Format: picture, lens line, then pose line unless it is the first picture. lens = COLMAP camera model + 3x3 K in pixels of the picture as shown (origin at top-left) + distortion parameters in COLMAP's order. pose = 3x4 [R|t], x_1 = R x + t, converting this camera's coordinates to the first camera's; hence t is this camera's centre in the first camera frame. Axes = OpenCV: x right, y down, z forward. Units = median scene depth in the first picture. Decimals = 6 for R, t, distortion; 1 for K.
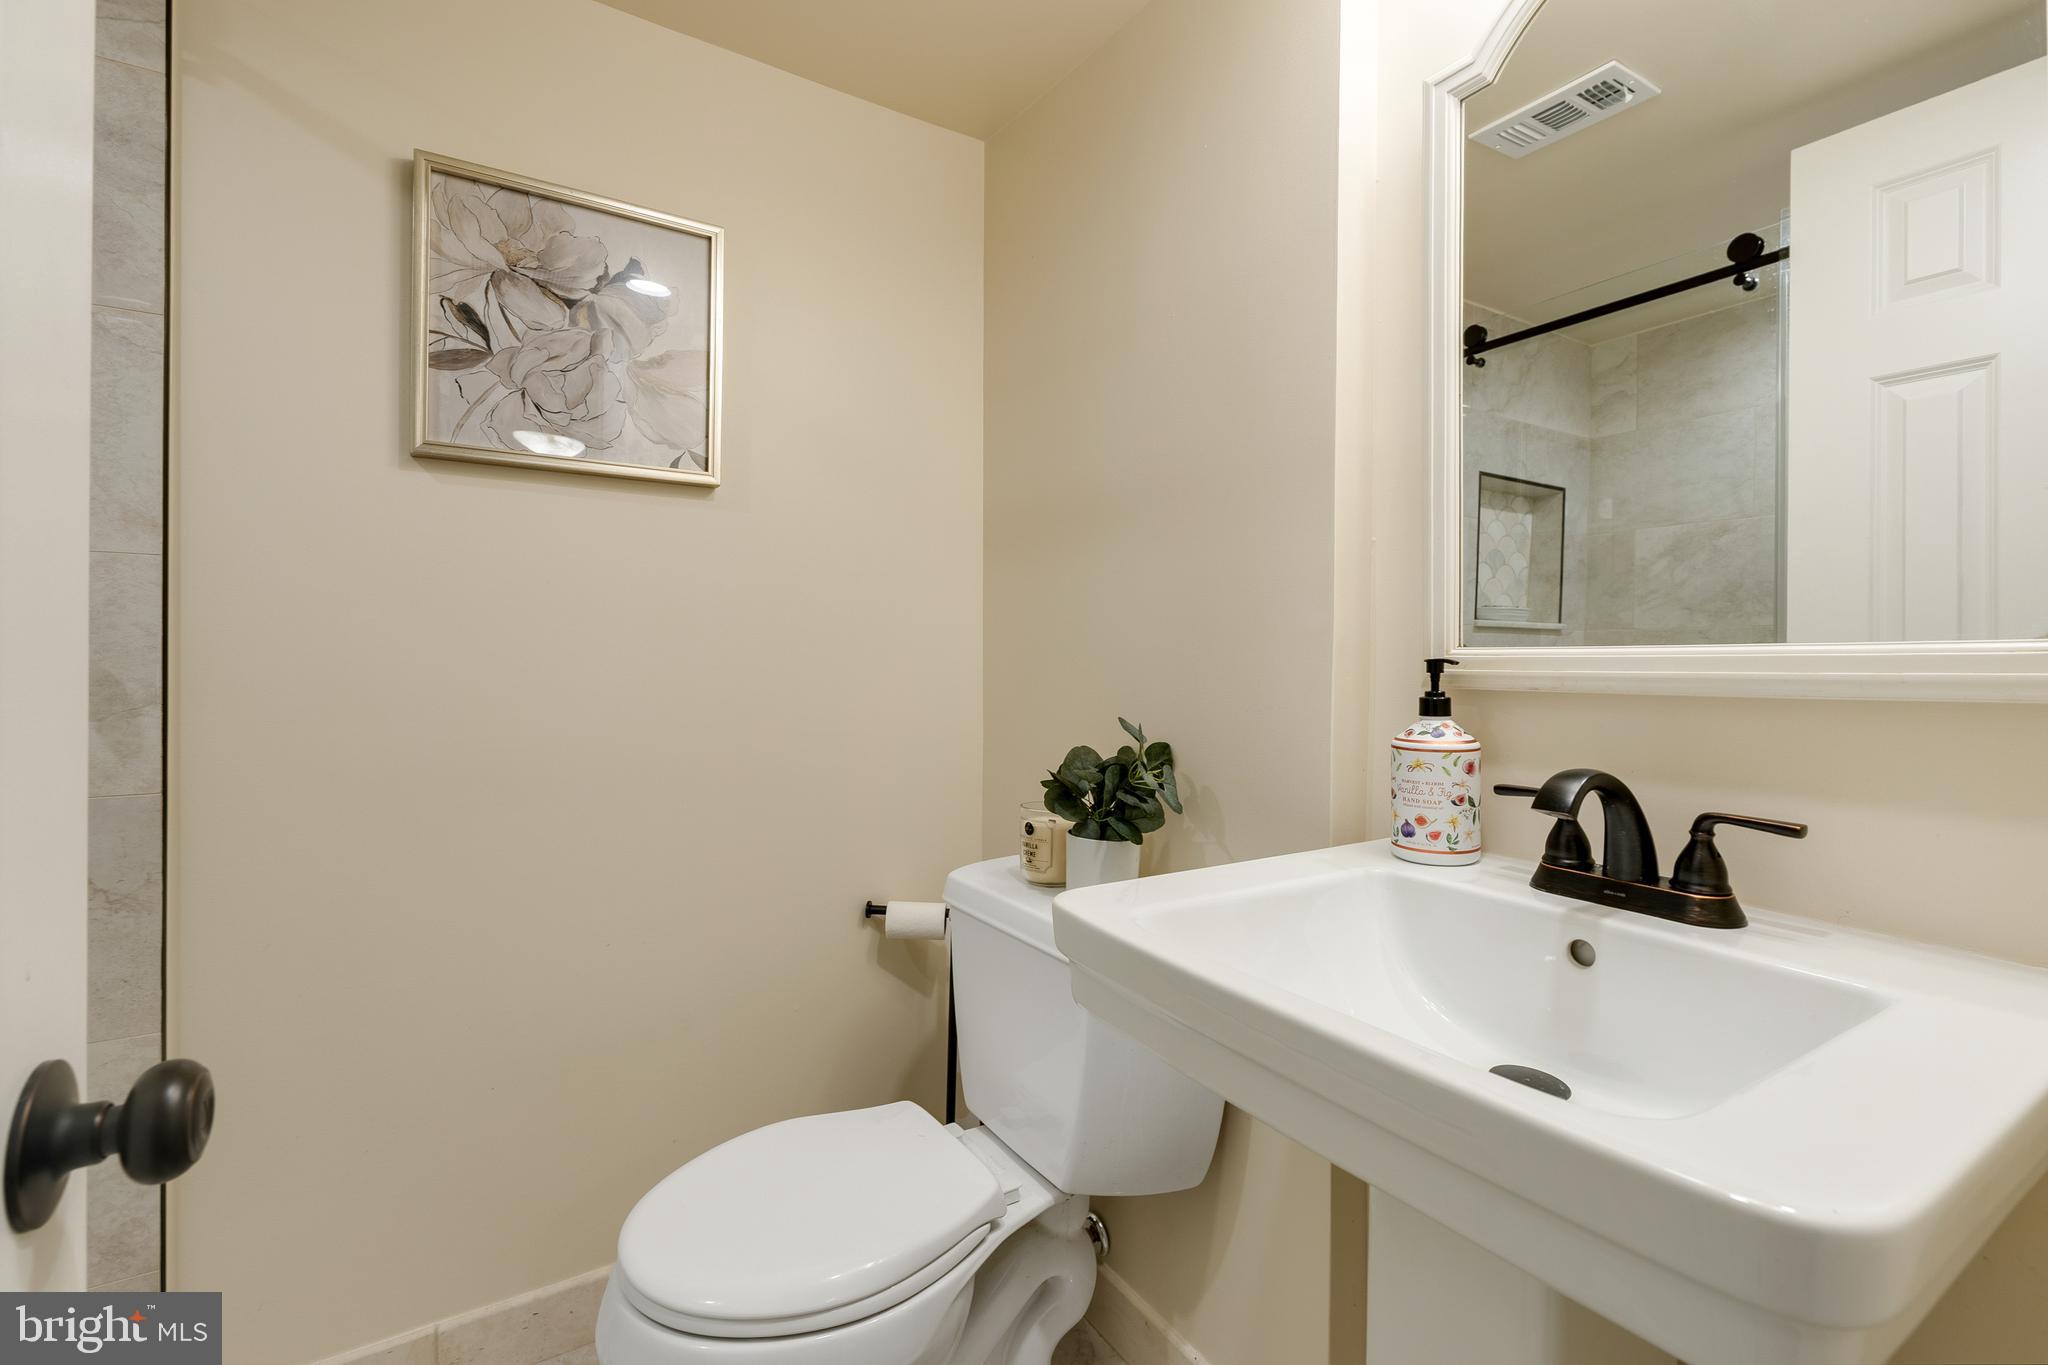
lens RADIAL K [[905.8, 0, 1040.0], [0, 905.8, 647.4], [0, 0, 1]] dist [-0.001027, -0.000194]
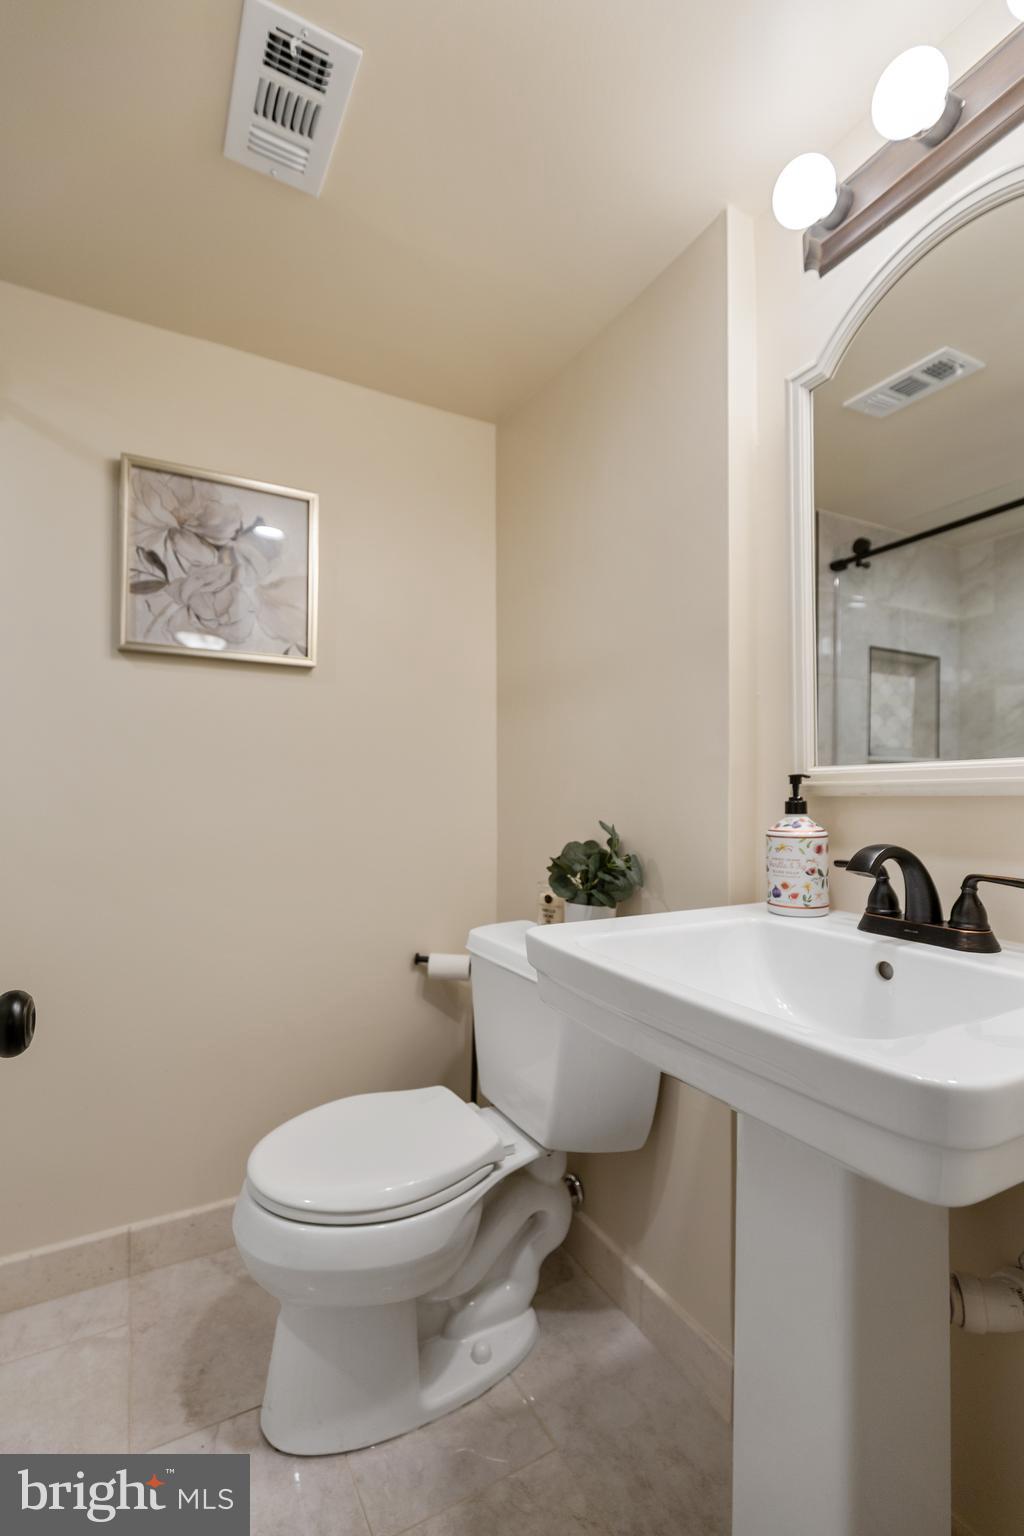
lens RADIAL K [[691.4, 0, 503.2], [0, 691.4, 772.2], [0, 0, 1]] dist [0.002052, 0.000287]
pose [[0.996601, -0.007600, -0.082031, 0.050038], [0.005588, 0.999679, -0.024731, 0.026942], [0.082193, 0.024189, 0.996323, -0.109458]]
